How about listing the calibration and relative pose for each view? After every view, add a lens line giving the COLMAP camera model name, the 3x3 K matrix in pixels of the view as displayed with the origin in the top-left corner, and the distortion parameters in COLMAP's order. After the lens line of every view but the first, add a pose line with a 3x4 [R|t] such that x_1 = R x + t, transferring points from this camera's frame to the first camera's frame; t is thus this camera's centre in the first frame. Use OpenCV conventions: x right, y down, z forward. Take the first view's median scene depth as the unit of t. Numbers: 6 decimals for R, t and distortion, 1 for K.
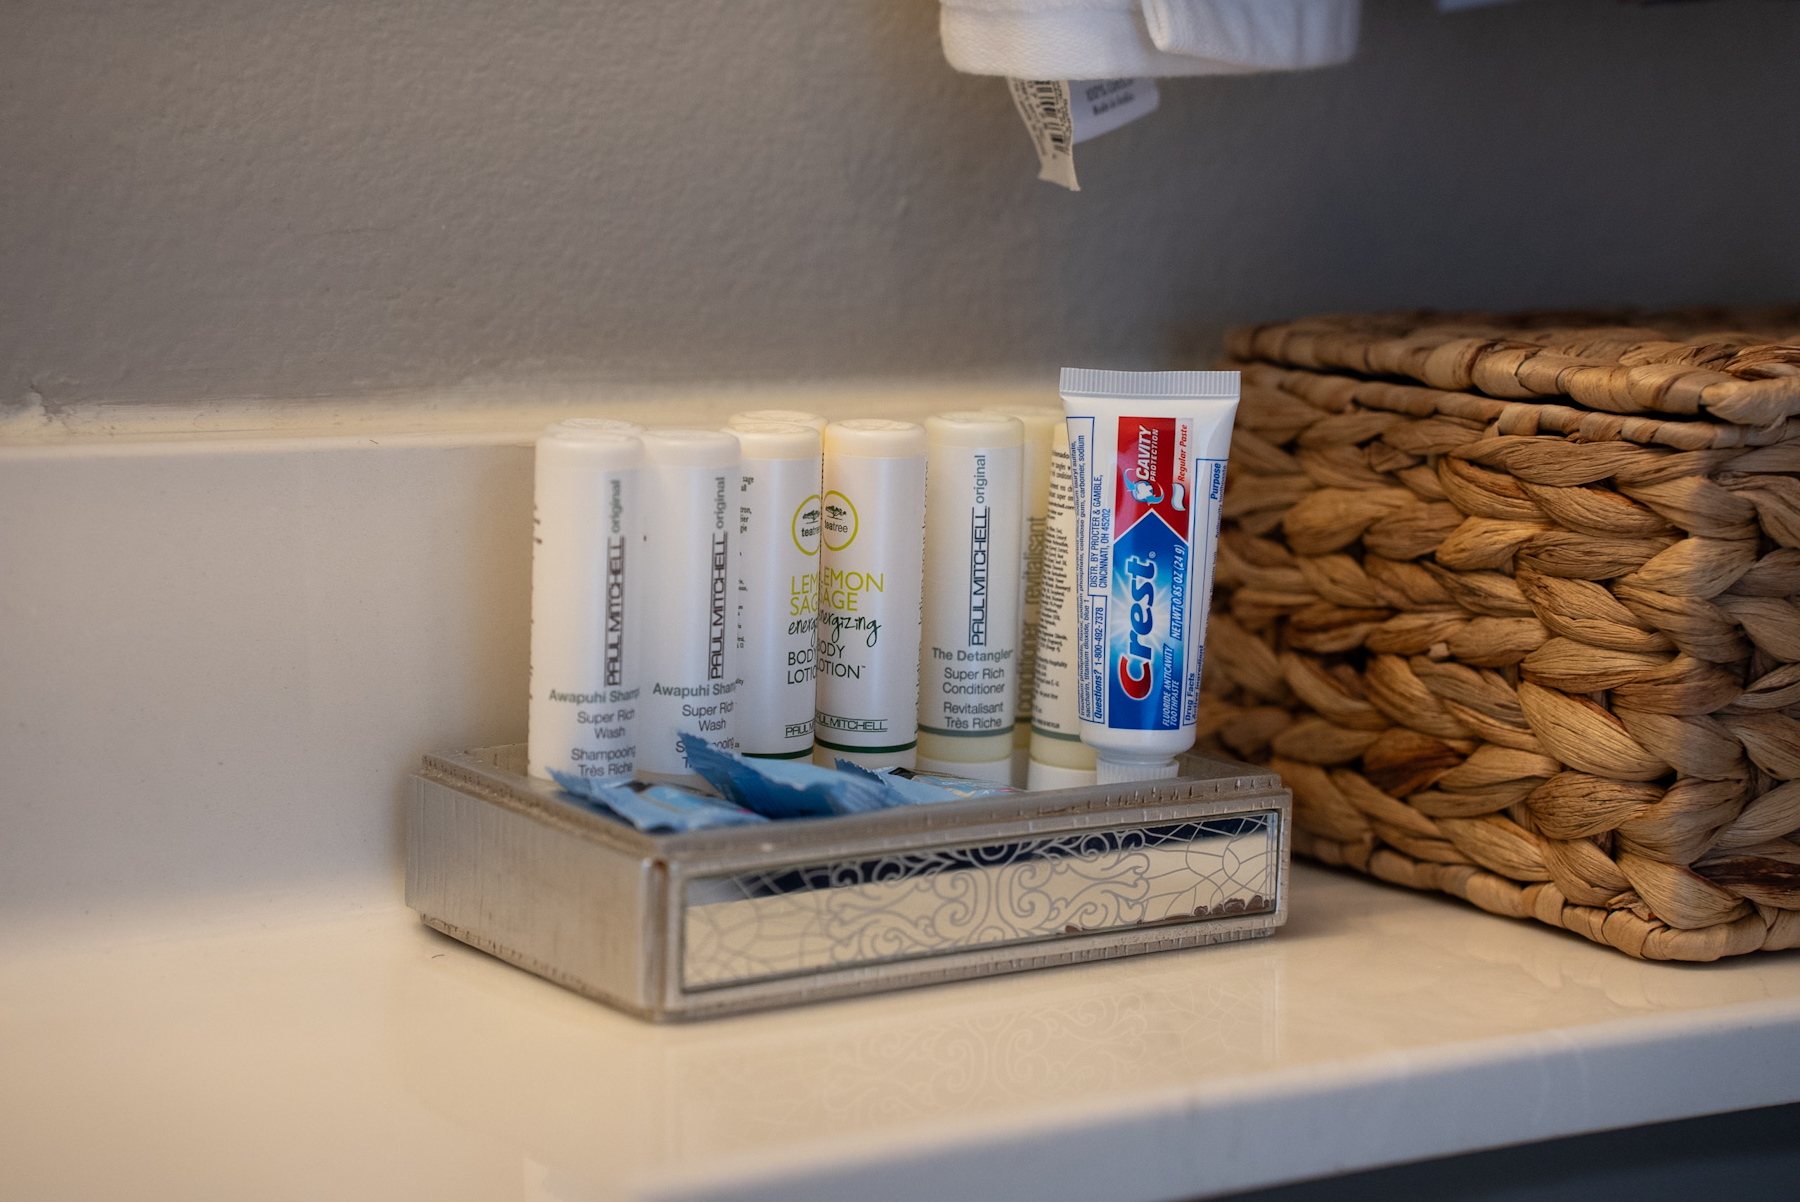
lens RADIAL K [[3906.2, 0, 899.3], [0, 3906.2, 600.3], [0, 0, 1]] dist [0.584502, 0.000000]
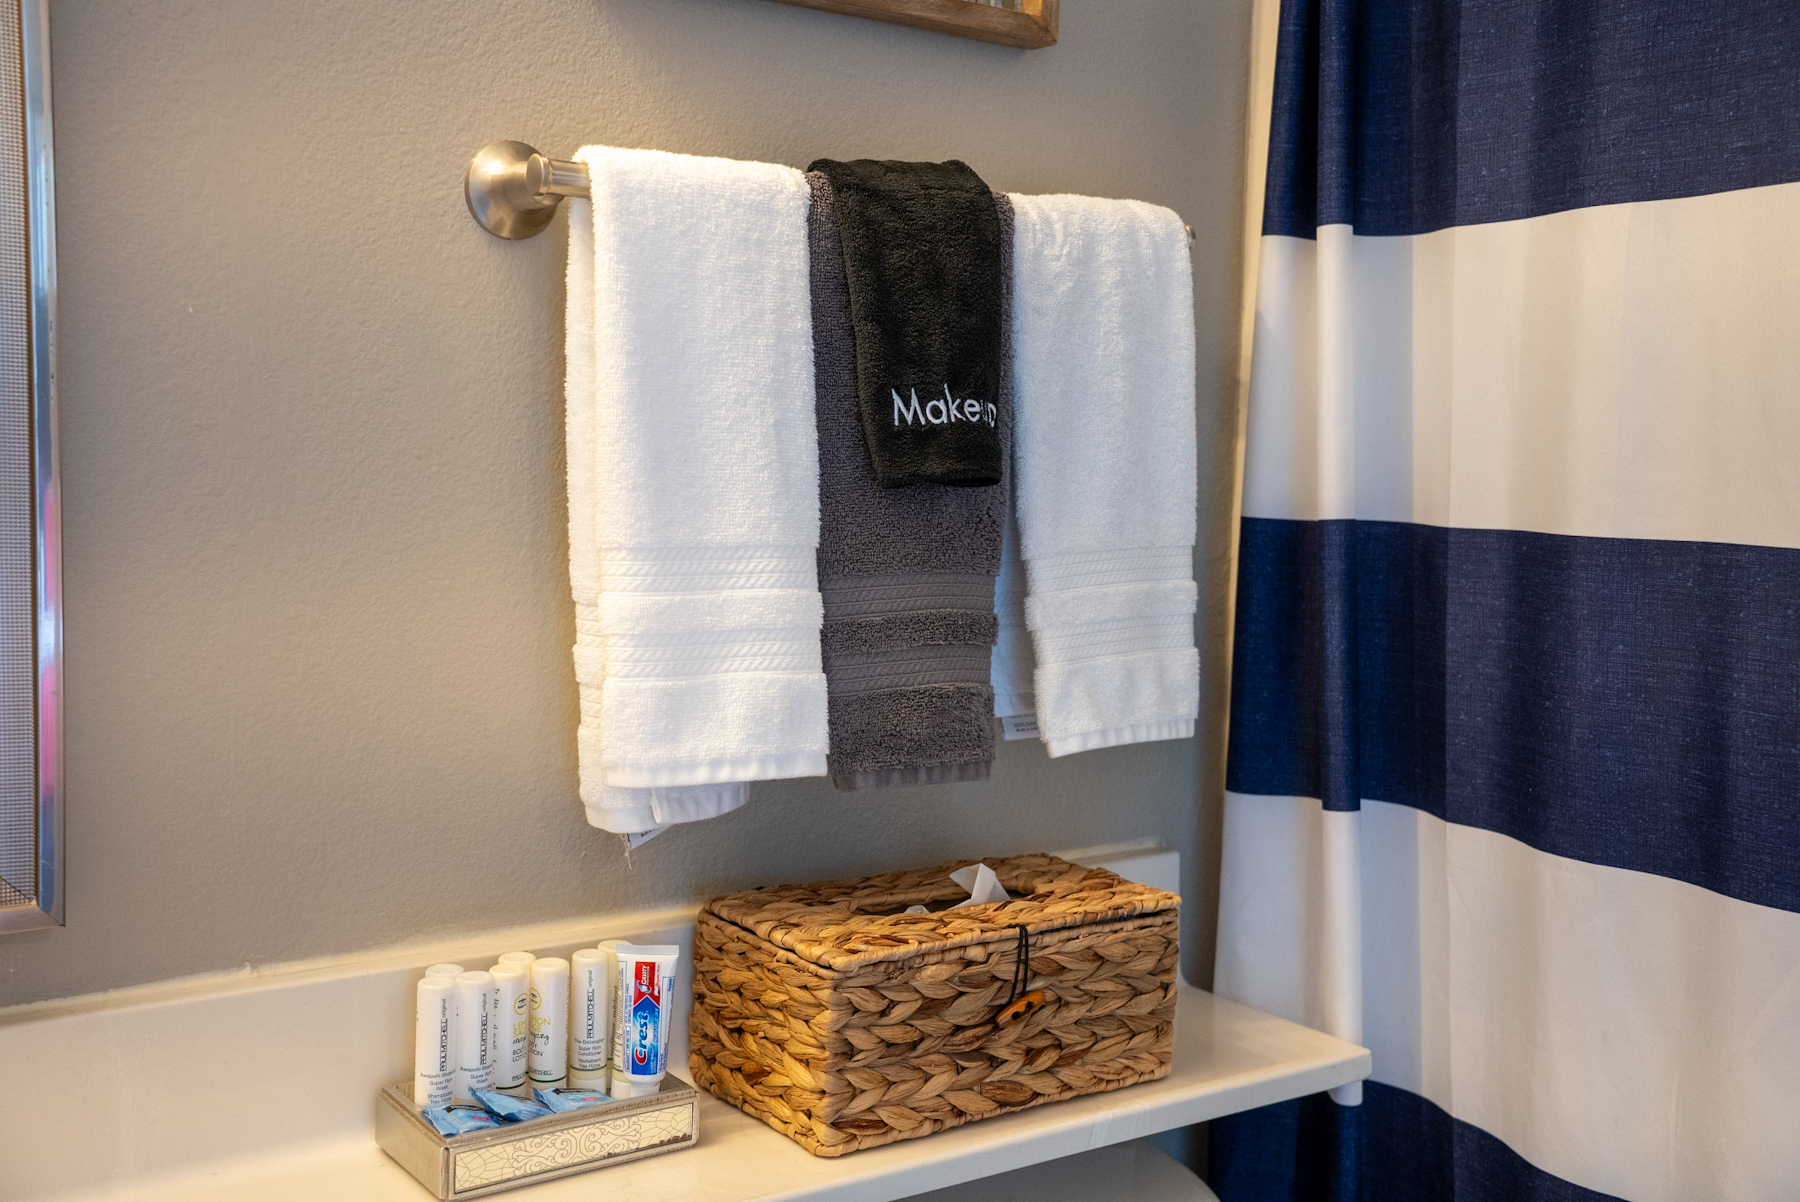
lens RADIAL K [[1970.9, 0, 907.1], [0, 1970.9, 586.7], [0, 0, 1]] dist [0.047169, 0.000000]
pose [[0.999614, 0.002053, 0.027691, 0.209981], [-0.000450, 0.998330, -0.057759, -0.232452], [-0.027763, 0.057724, 0.997946, -0.429681]]
